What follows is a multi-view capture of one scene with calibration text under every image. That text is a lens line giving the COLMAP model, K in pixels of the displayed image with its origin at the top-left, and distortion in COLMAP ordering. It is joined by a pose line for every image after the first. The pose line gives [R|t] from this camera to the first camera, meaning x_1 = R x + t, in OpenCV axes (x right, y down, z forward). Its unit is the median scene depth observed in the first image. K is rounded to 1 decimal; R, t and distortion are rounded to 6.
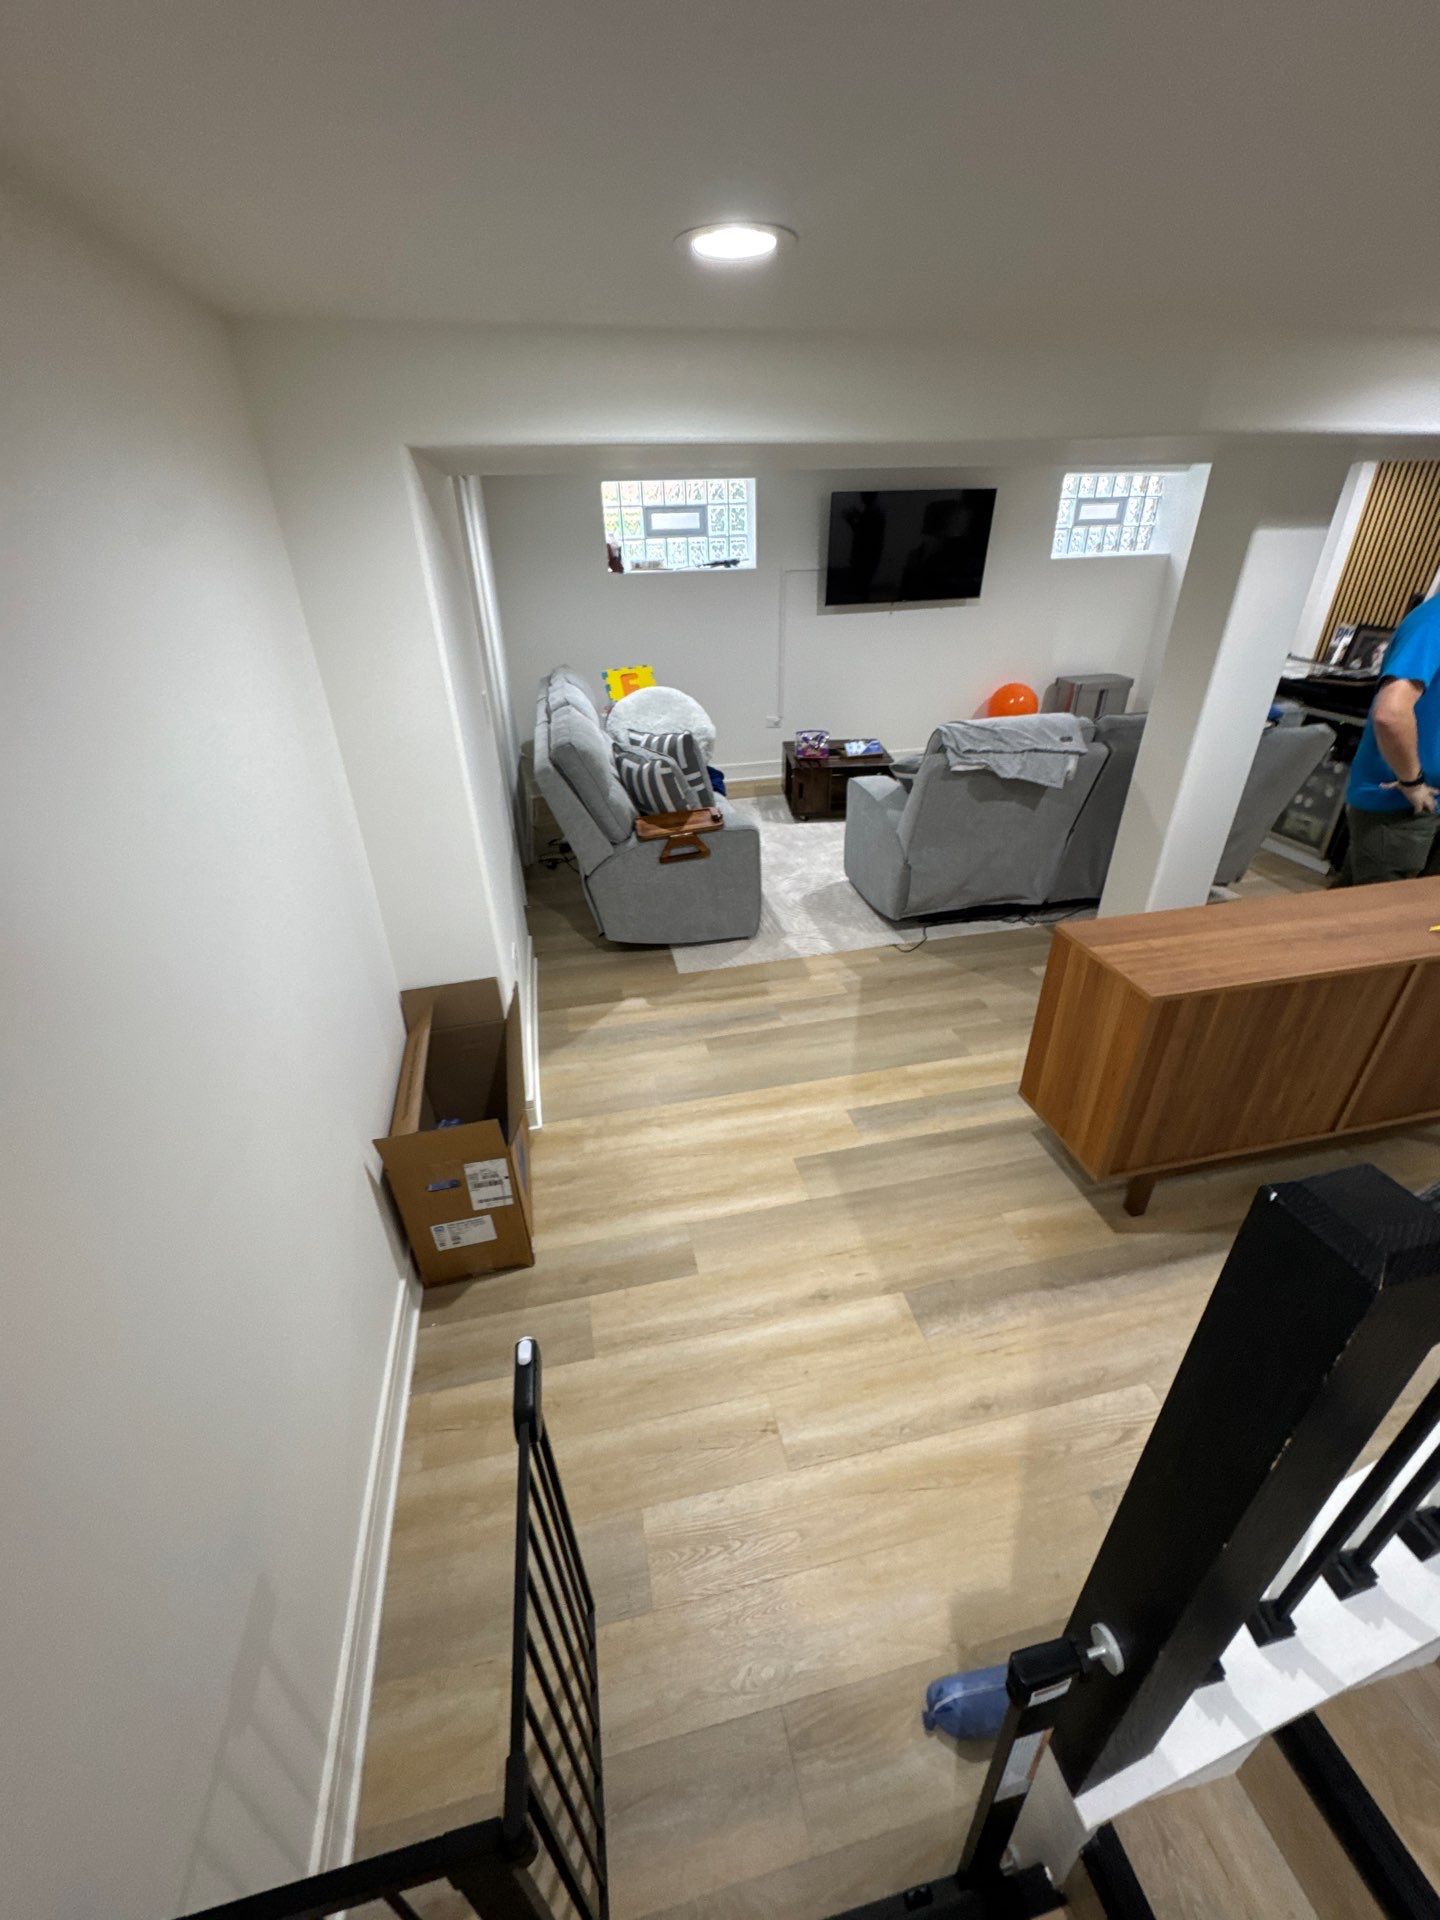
lens RADIAL K [[774.6, 0, 721.8], [0, 774.6, 960.3], [0, 0, 1]] dist [0.001250, 0.000159]
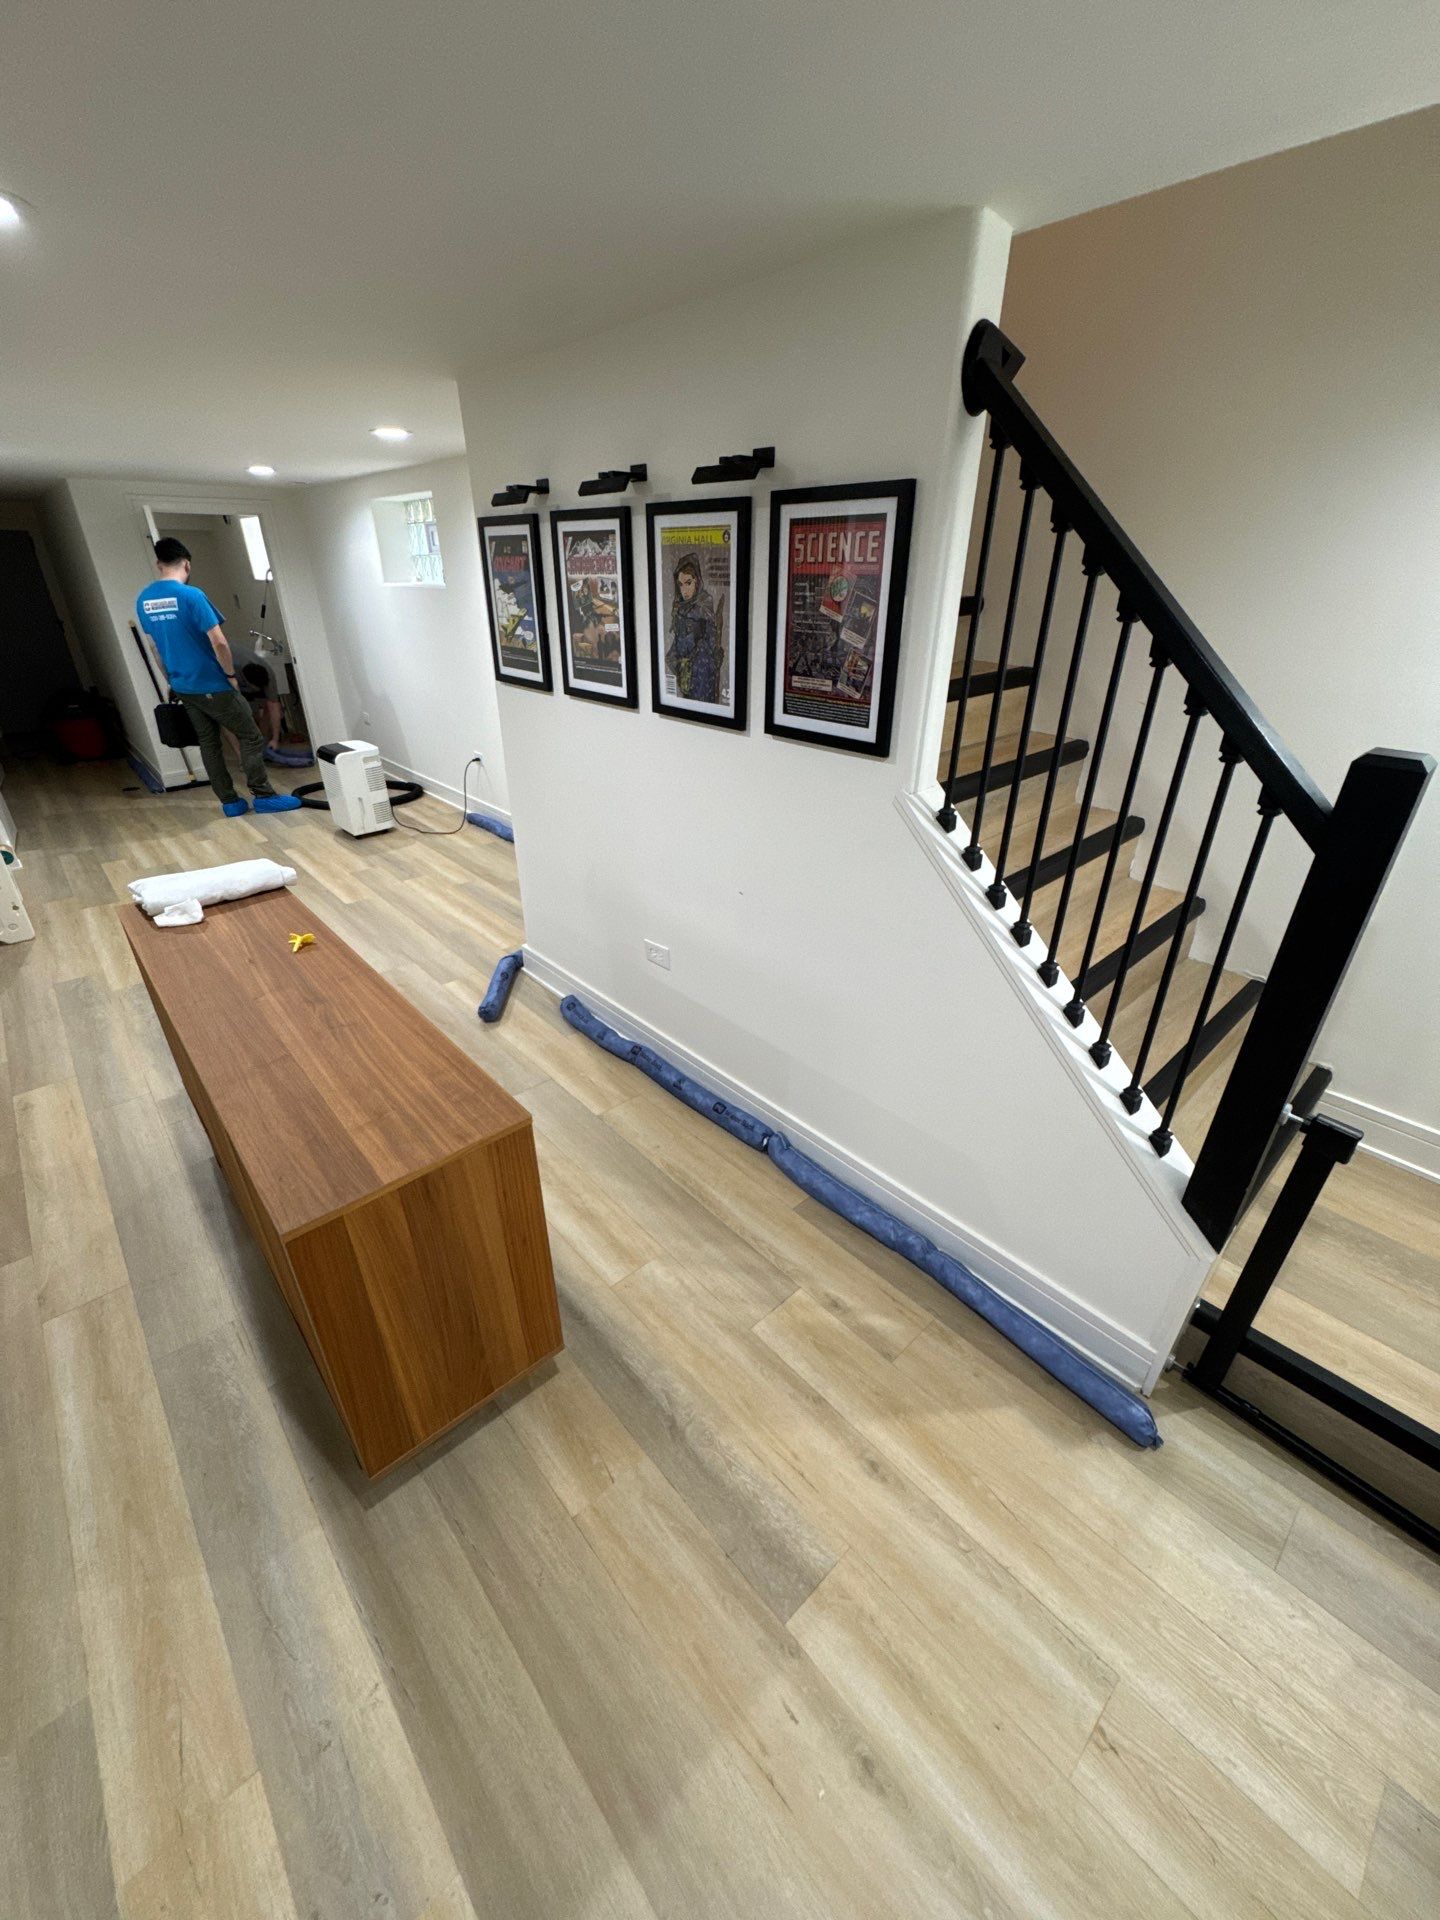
lens RADIAL K [[765.2, 0, 719.4], [0, 765.2, 959.2], [0, 0, 1]] dist [-0.002593, 0.000081]
pose [[-0.493759, -0.379251, 0.782541, -0.013906], [0.433675, 0.672605, 0.599607, -0.165389], [-0.753743, 0.635430, -0.167633, 0.366626]]
